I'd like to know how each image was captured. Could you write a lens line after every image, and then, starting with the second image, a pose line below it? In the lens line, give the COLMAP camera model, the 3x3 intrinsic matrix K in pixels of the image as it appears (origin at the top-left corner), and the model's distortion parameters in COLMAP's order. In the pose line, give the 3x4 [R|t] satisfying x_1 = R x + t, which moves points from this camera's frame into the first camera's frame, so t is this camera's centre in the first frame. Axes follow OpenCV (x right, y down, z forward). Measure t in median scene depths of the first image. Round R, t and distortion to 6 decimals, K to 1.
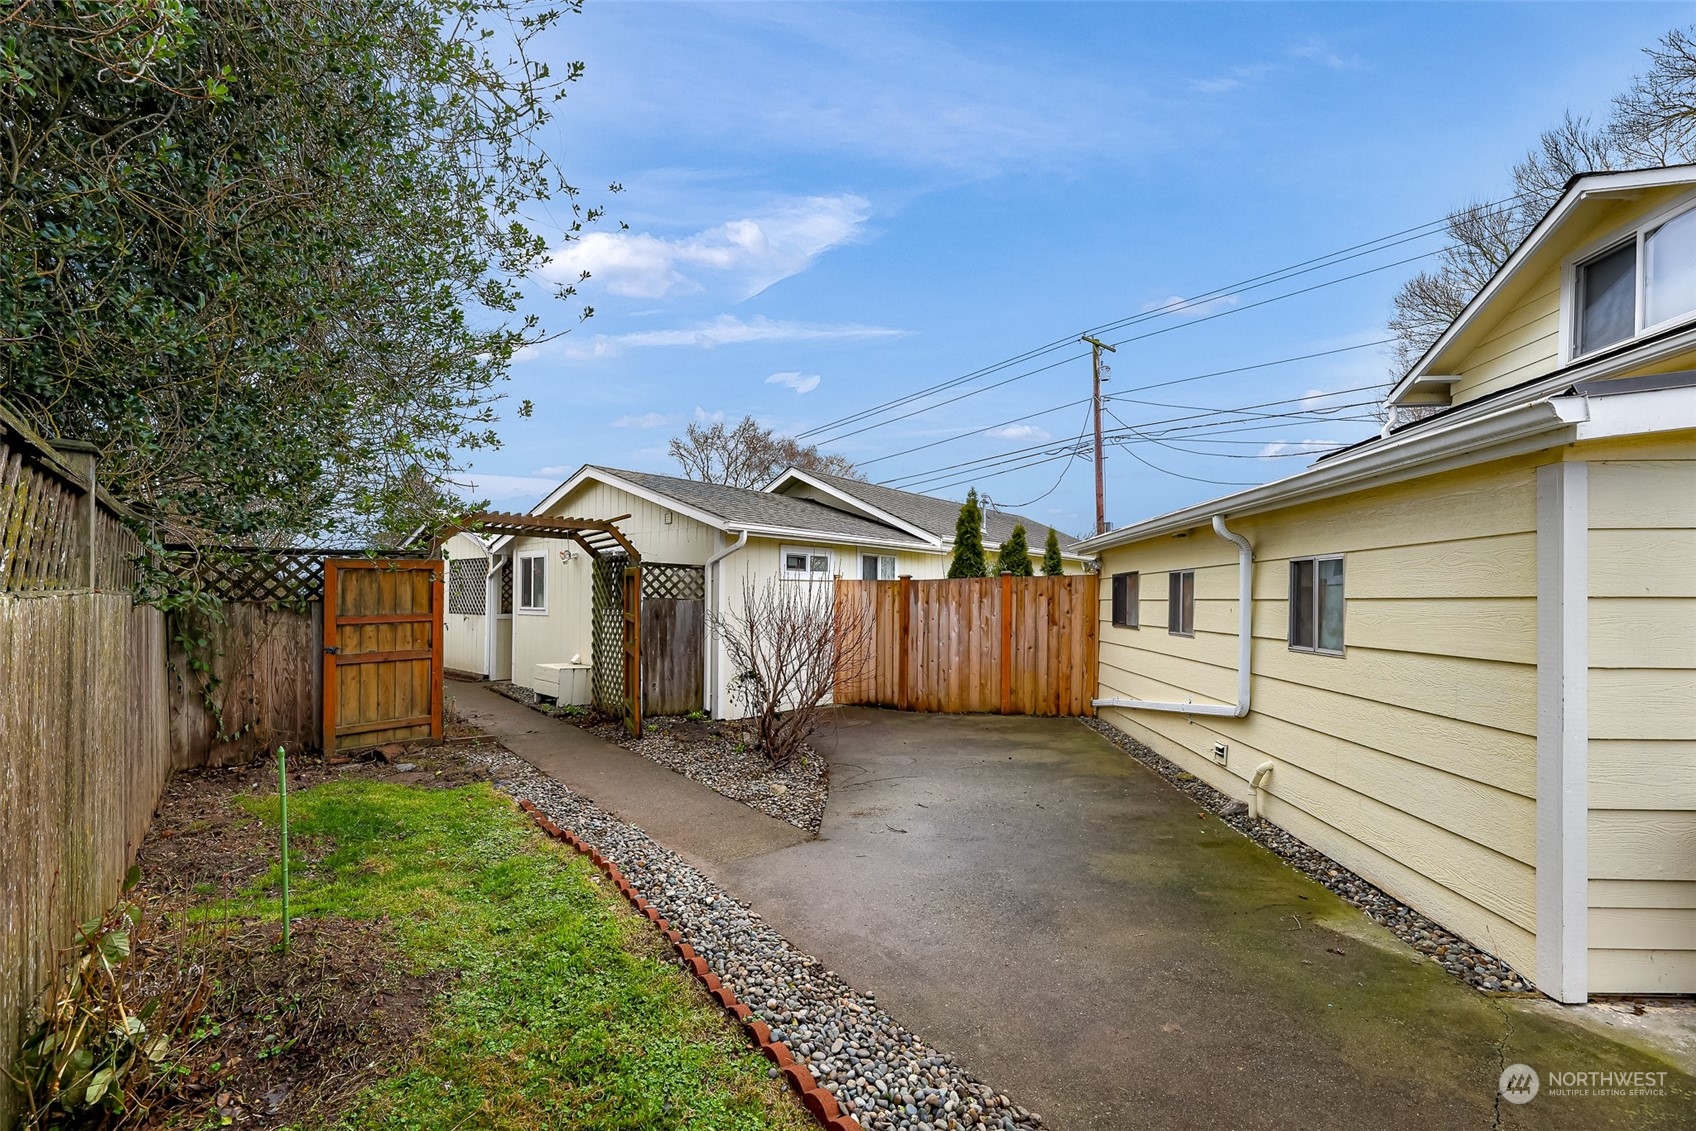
lens RADIAL K [[688.2, 0, 846.3], [0, 688.2, 602.9], [0, 0, 1]] dist [0.000225, -0.000975]
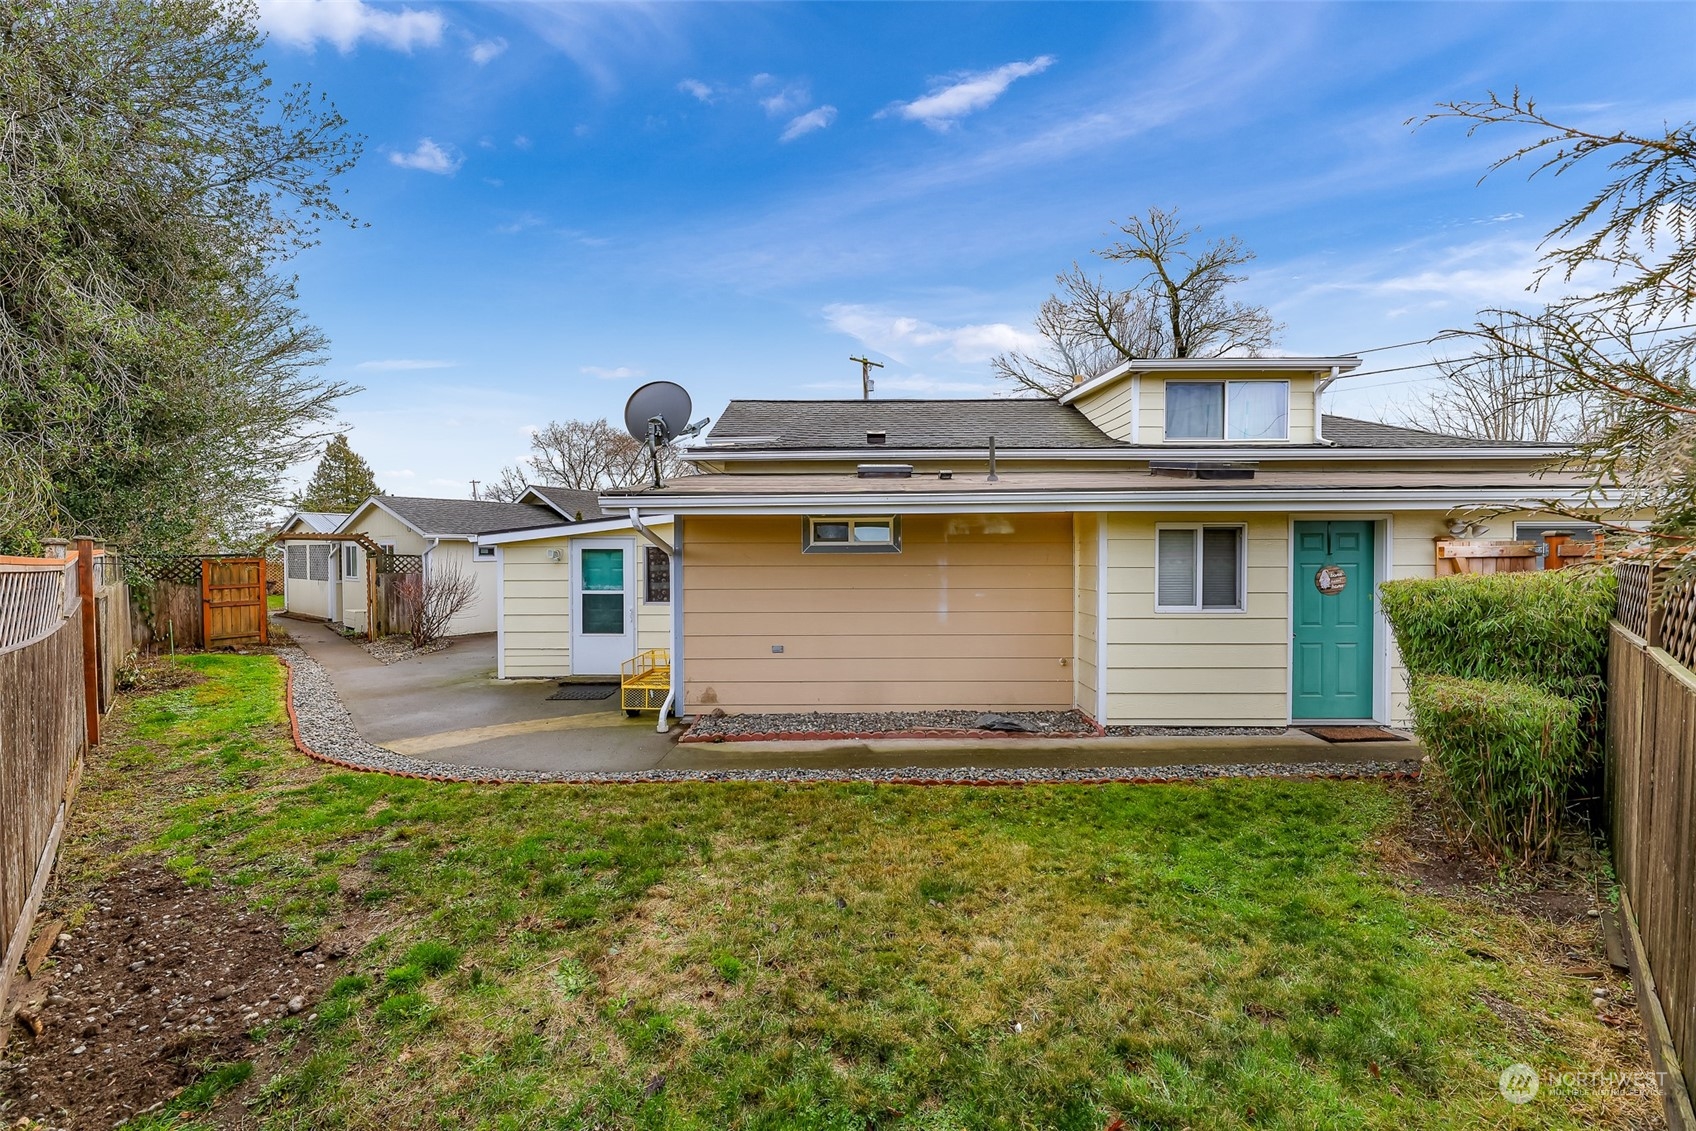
lens RADIAL K [[688.2, 0, 855.9], [0, 688.2, 571.6], [0, 0, 1]] dist [0.000225, -0.000975]
pose [[0.998282, -0.009571, 0.057803, 1.179500], [0.008370, 0.999745, 0.020974, -0.052119], [-0.057989, -0.020454, 0.998108, -1.295776]]
